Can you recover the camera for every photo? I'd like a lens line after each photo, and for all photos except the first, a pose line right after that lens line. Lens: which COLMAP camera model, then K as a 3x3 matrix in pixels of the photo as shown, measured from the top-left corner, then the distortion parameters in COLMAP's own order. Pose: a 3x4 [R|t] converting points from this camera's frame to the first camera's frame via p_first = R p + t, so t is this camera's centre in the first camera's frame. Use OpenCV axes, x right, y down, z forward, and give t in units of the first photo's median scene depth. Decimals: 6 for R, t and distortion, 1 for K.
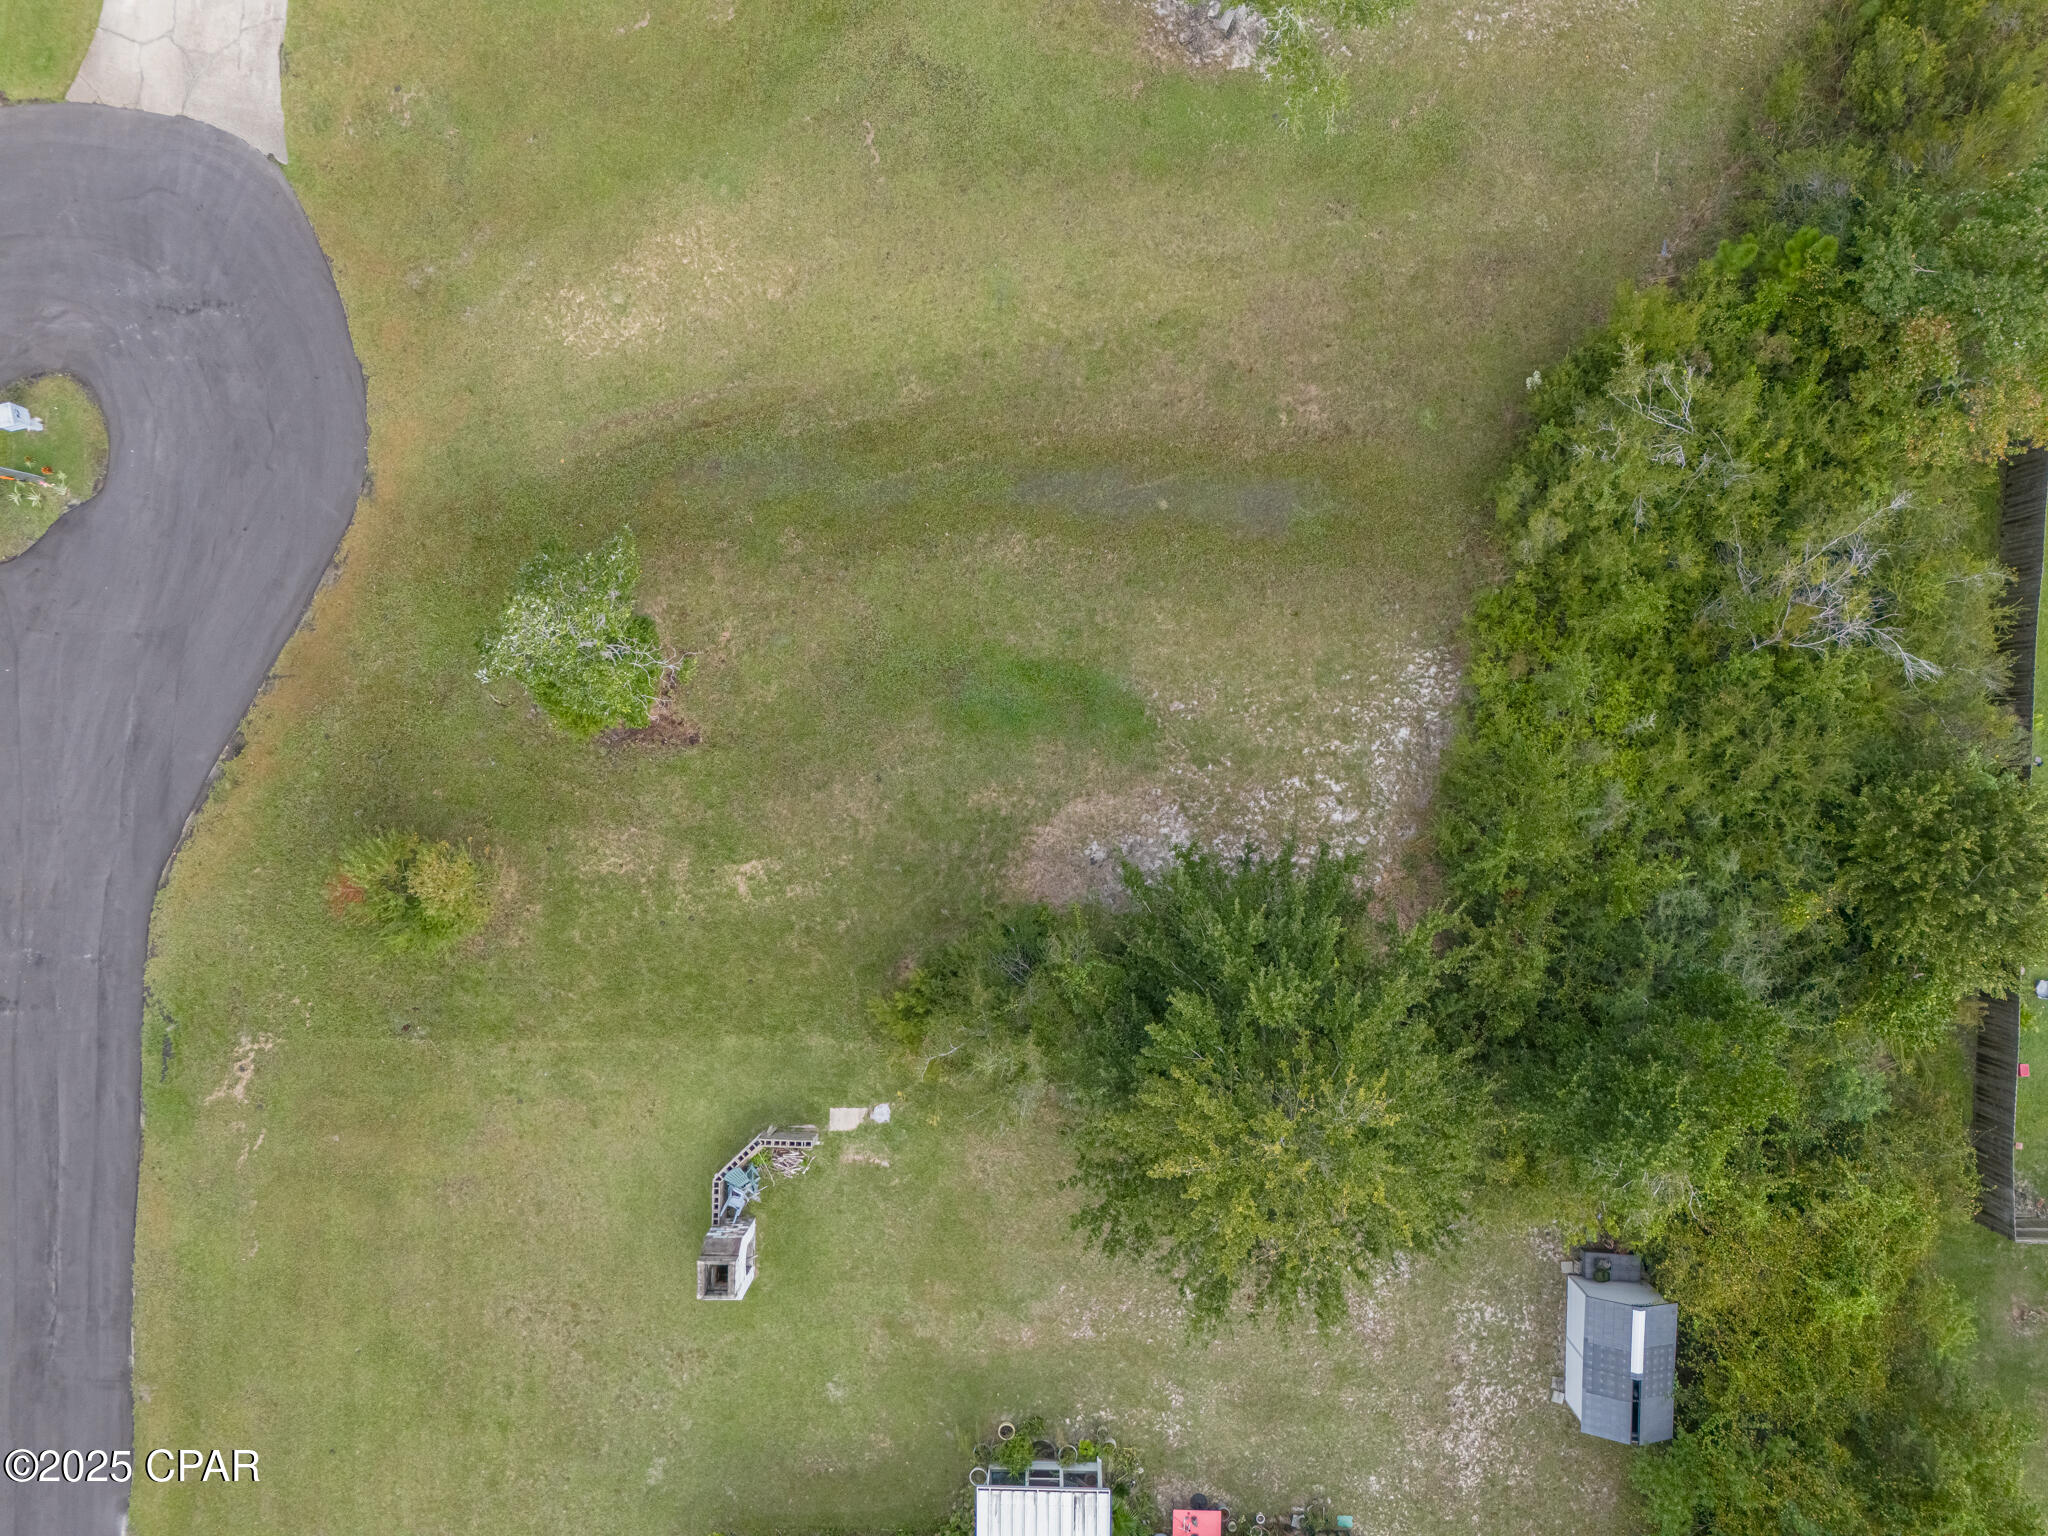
lens RADIAL K [[1489.9, 0, 1028.2], [0, 1489.9, 785.6], [0, 0, 1]] dist [0.074214, -0.065259]
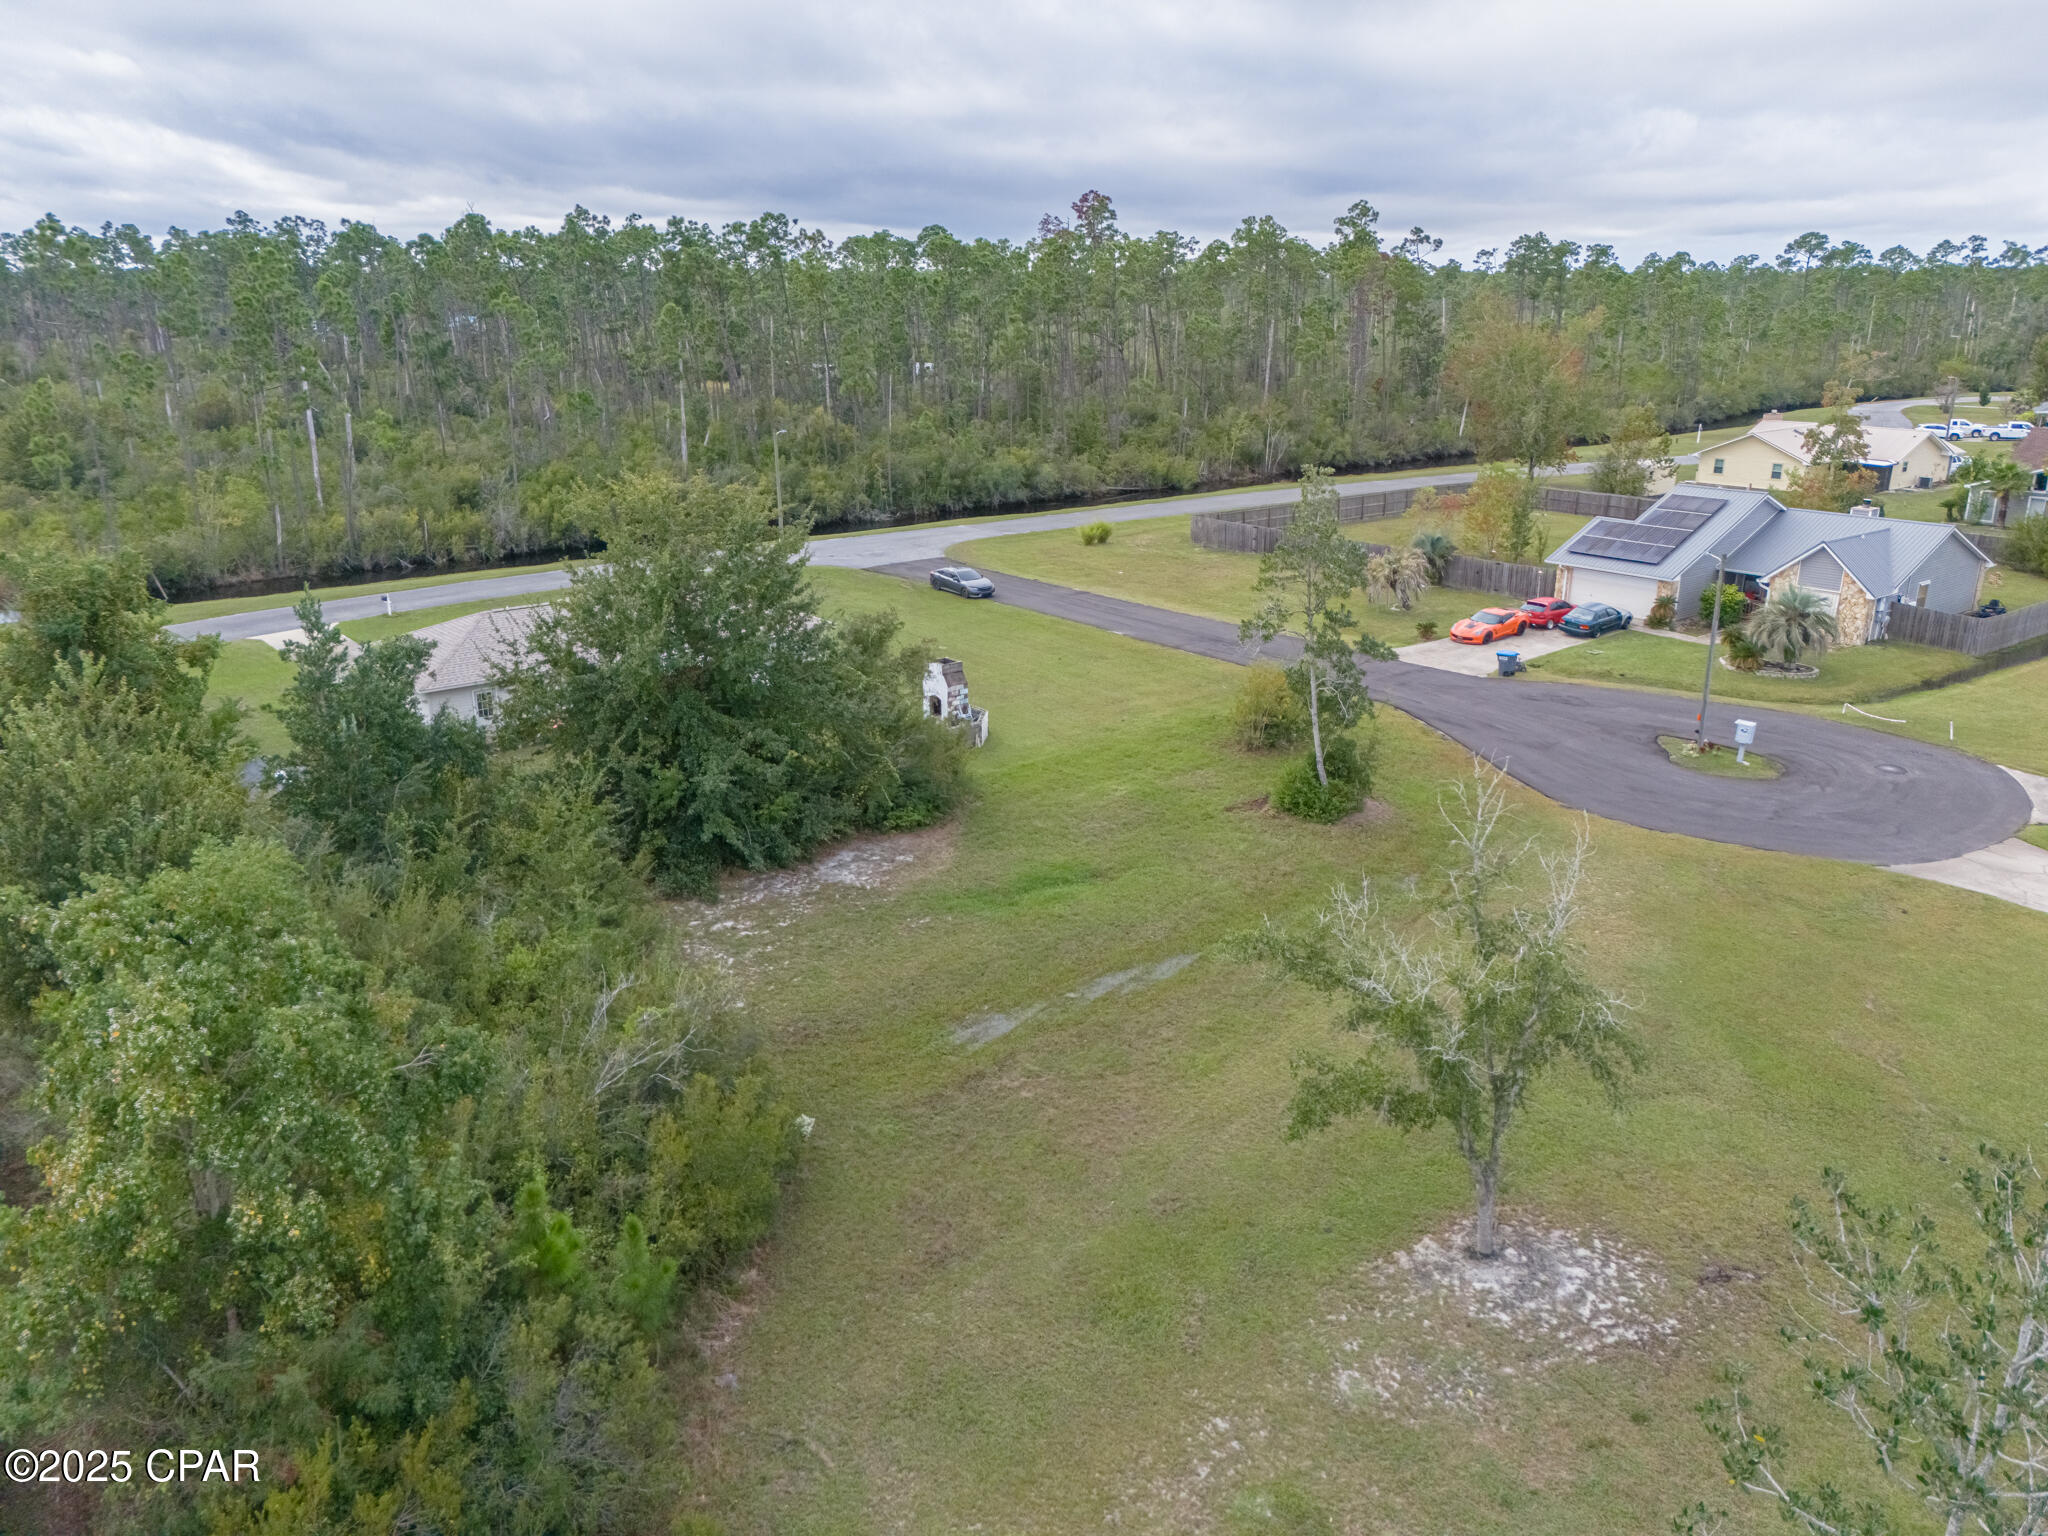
lens RADIAL K [[1486.2, 0, 1027.8], [0, 1486.2, 791.7], [0, 0, 1]] dist [0.080886, -0.059566]
pose [[-0.760207, 0.227766, -0.608448, 0.627853], [-0.649646, -0.256662, 0.715601, -0.779916], [0.006824, 0.939280, 0.343083, 0.569688]]
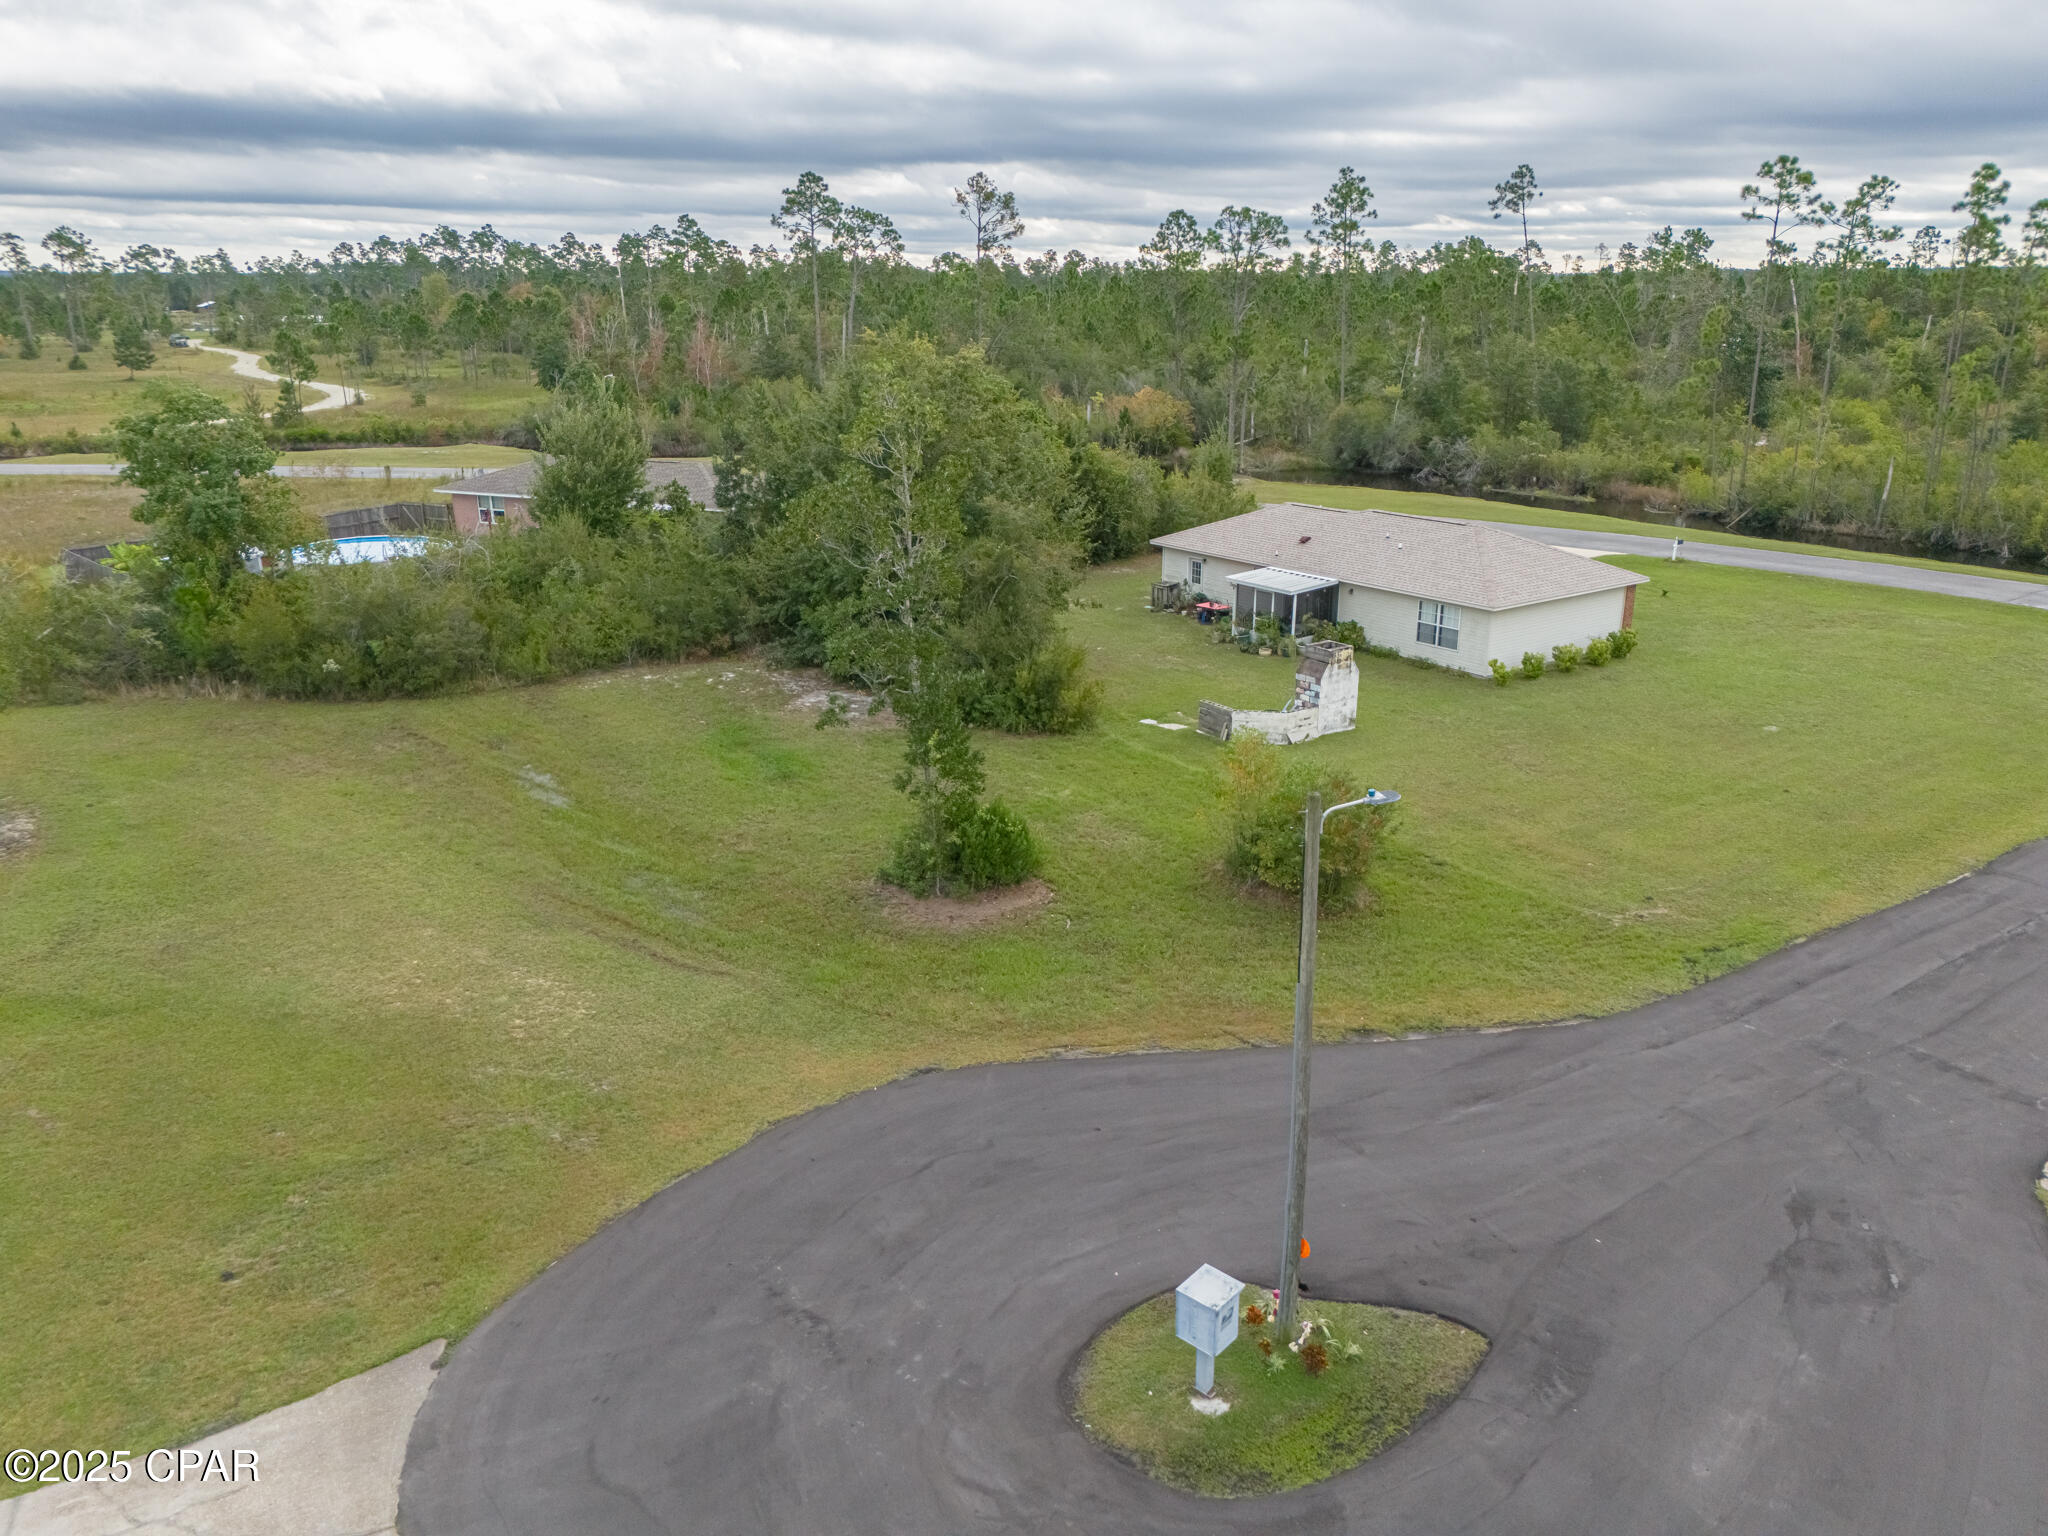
lens RADIAL K [[1489.9, 0, 1028.2], [0, 1489.9, 785.6], [0, 0, 1]] dist [0.074214, -0.065259]
pose [[-0.591242, -0.236781, 0.770953, -0.922041], [0.806139, -0.201866, 0.556228, -0.490500], [0.023925, 0.950360, 0.310230, 0.690552]]
